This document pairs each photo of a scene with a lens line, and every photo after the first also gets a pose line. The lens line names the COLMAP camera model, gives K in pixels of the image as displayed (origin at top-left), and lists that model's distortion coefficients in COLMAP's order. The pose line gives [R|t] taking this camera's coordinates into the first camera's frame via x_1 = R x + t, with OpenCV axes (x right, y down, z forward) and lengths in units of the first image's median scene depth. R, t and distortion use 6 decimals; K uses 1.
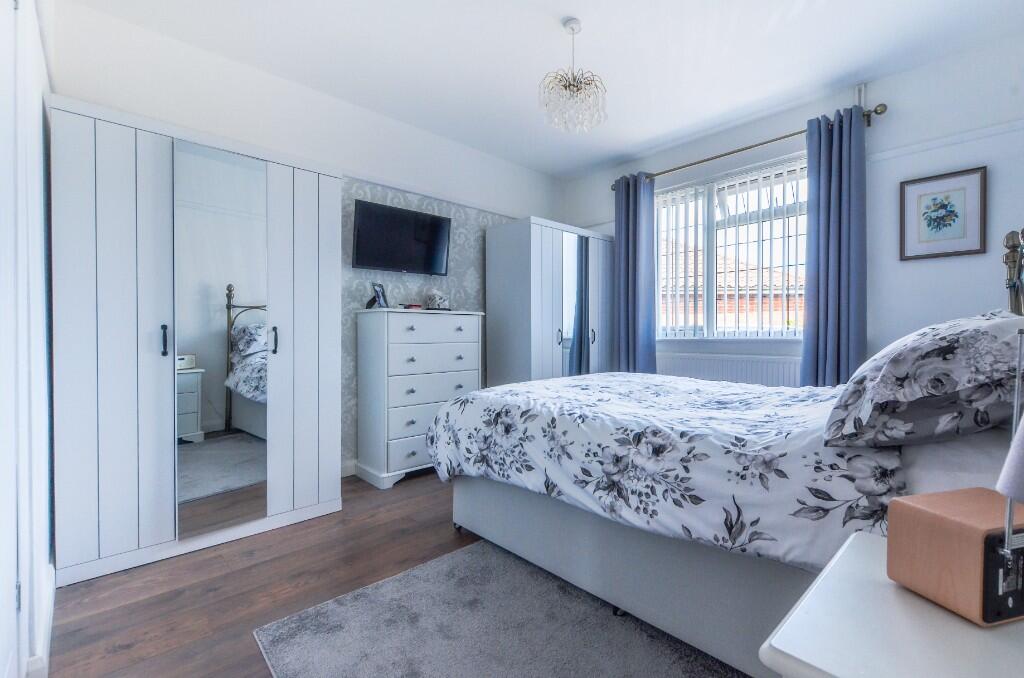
lens RADIAL K [[450.6, 0, 514.8], [0, 450.6, 335.0], [0, 0, 1]] dist [0.002905, -0.000377]
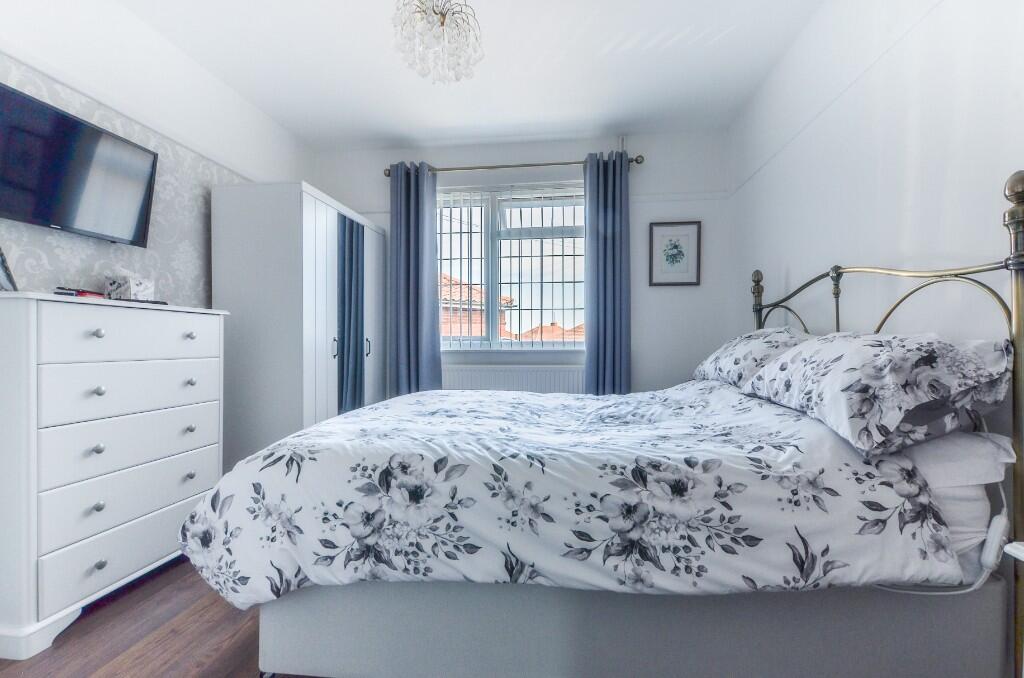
lens RADIAL K [[450.6, 0, 521.2], [0, 450.6, 343.4], [0, 0, 1]] dist [0.002905, -0.000377]
pose [[0.758322, 0.003104, 0.651873, -0.268884], [-0.000436, 0.999991, -0.004254, -0.001142], [-0.651880, 0.002942, 0.758316, 0.355653]]
